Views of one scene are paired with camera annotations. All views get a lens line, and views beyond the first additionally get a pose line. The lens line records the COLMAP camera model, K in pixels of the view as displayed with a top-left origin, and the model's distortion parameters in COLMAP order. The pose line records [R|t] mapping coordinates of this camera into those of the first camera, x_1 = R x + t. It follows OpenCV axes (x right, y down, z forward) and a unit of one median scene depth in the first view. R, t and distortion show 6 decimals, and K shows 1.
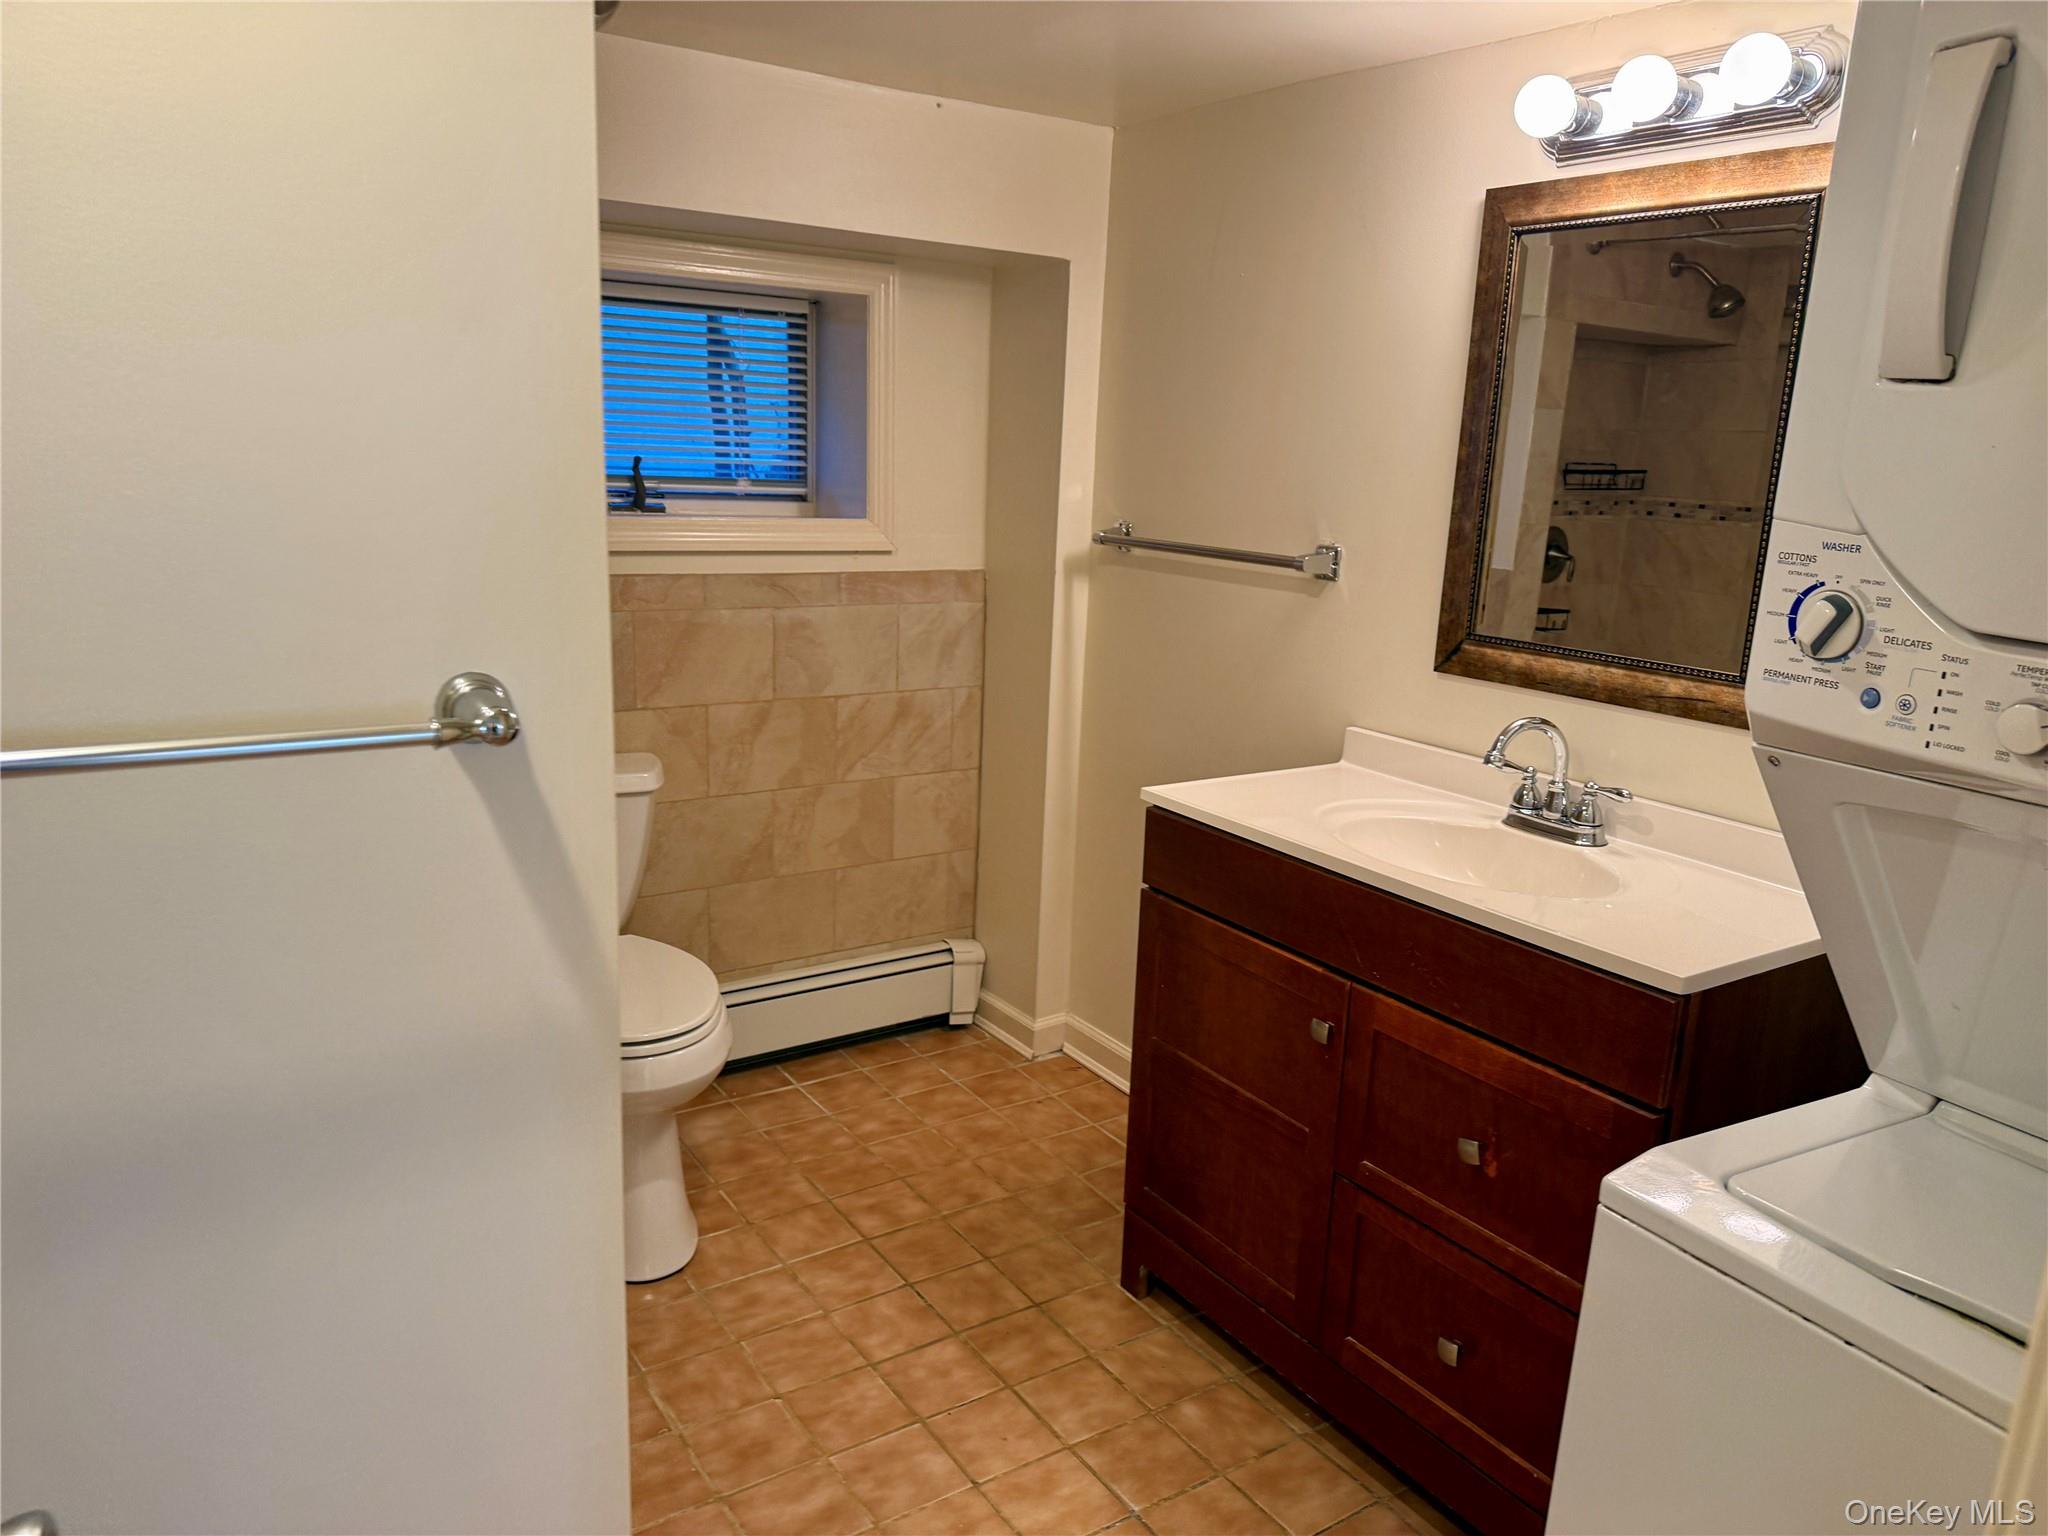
lens RADIAL K [[1424.8, 0, 1027.3], [0, 1424.8, 759.0], [0, 0, 1]] dist [0.044506, -0.053471]
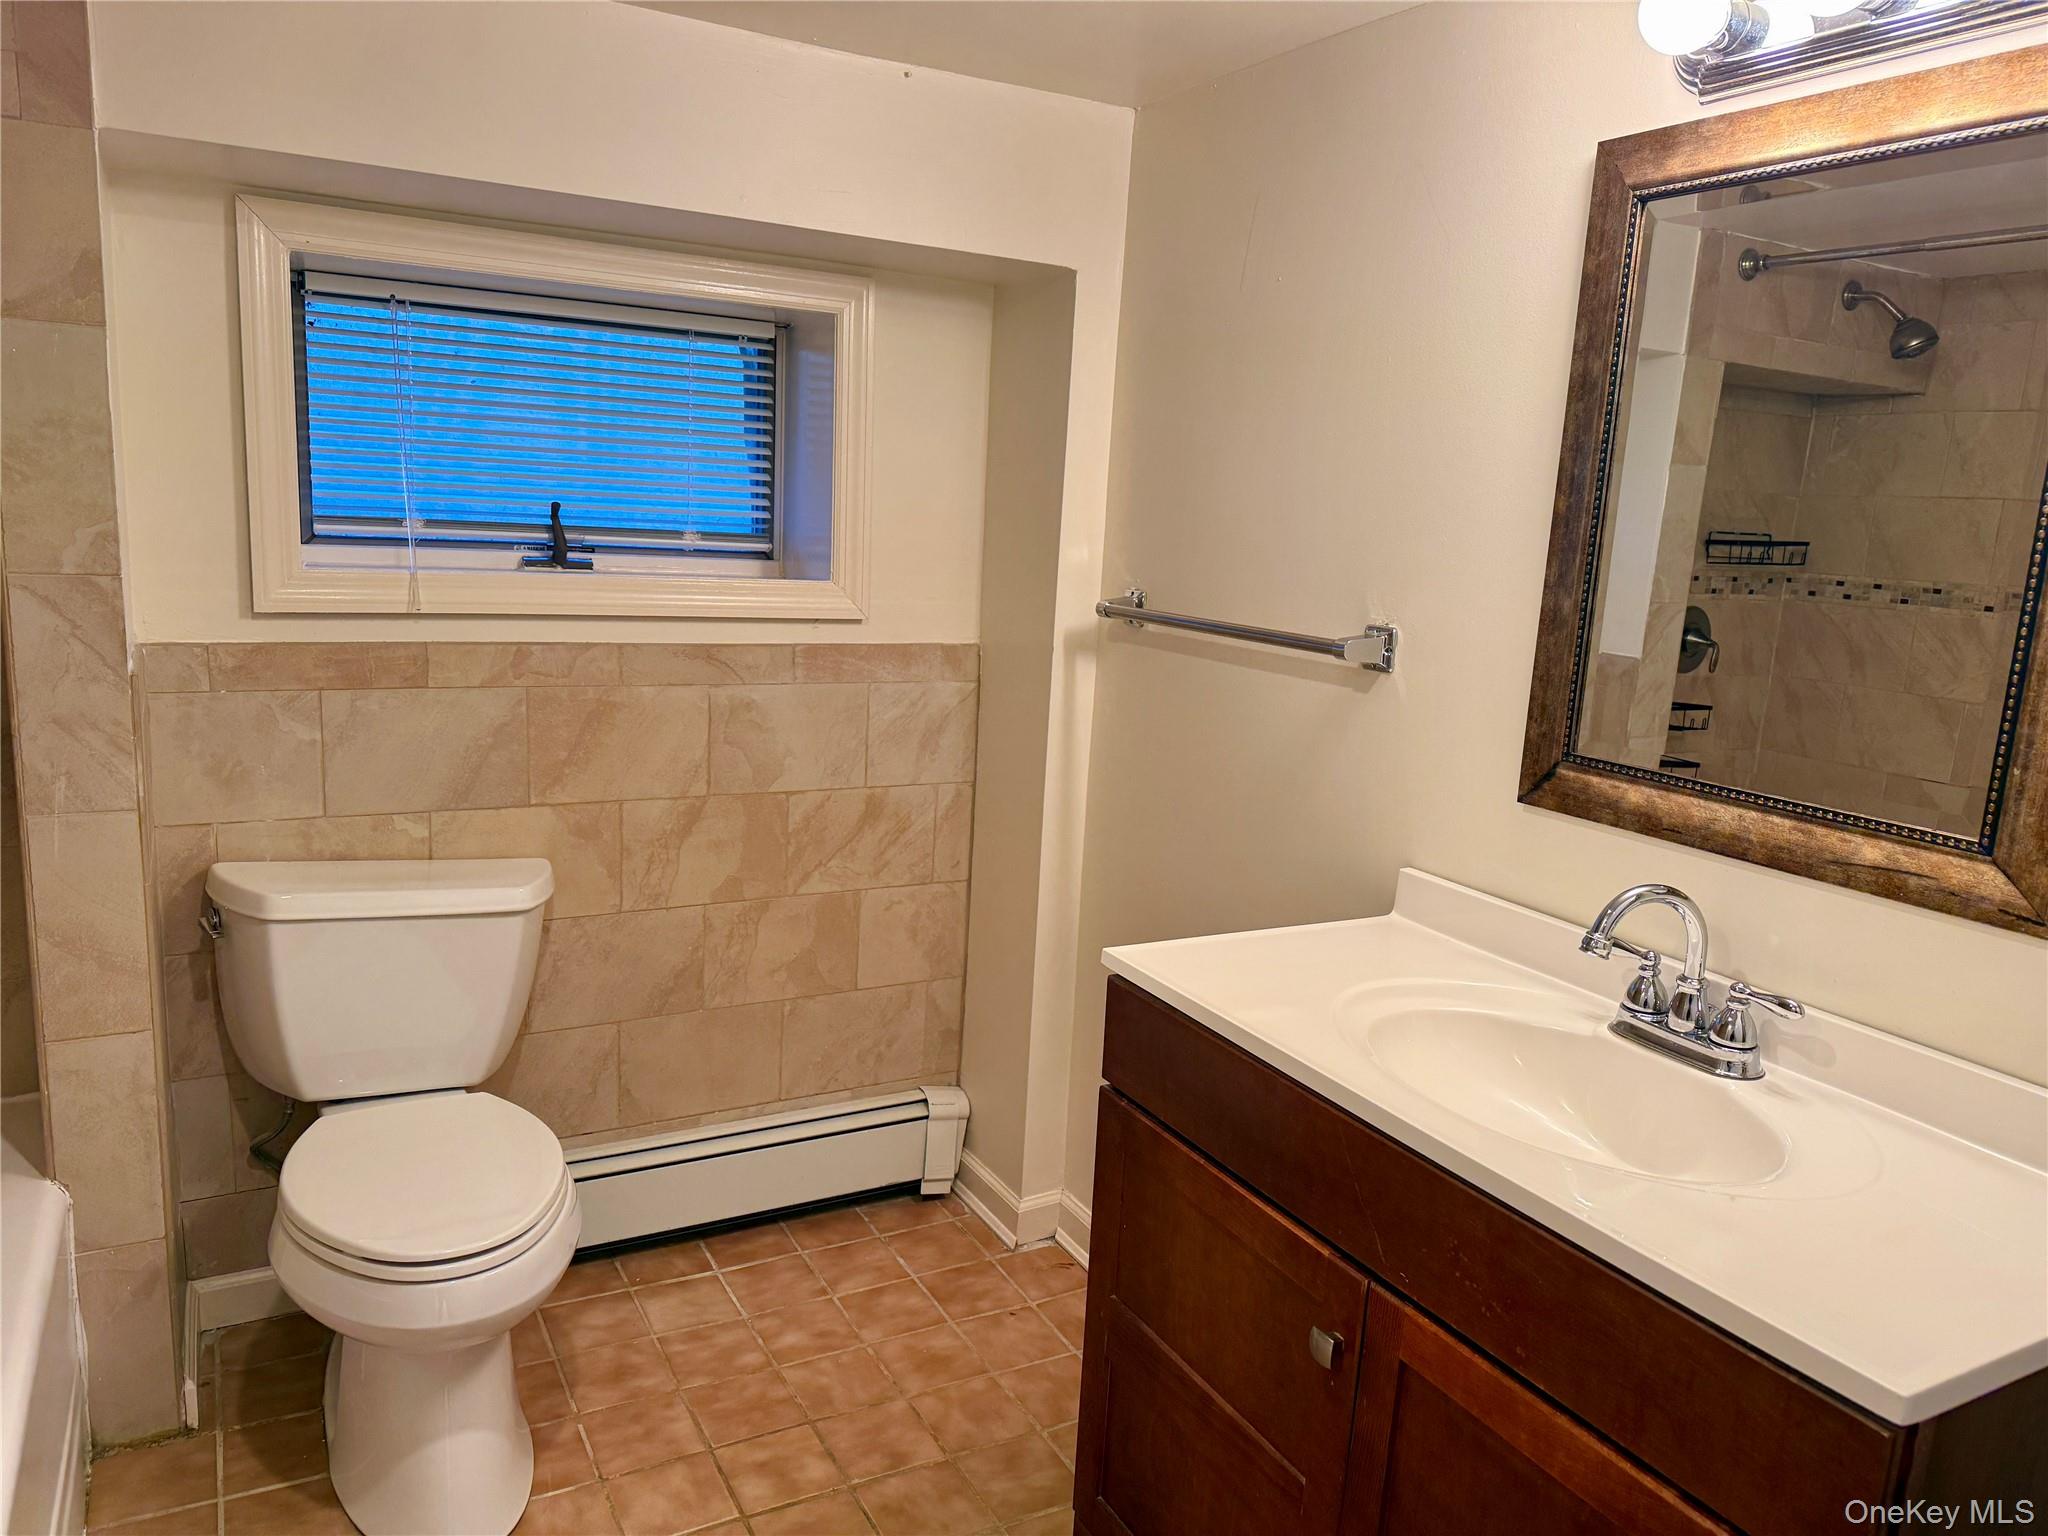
lens RADIAL K [[1424.8, 0, 1014.2], [0, 1424.8, 756.3], [0, 0, 1]] dist [0.044506, -0.053471]
pose [[0.995461, 0.030251, -0.090230, 0.079544], [-0.034433, 0.998386, -0.045155, -0.036190], [0.088719, 0.048057, 0.994897, 0.210652]]
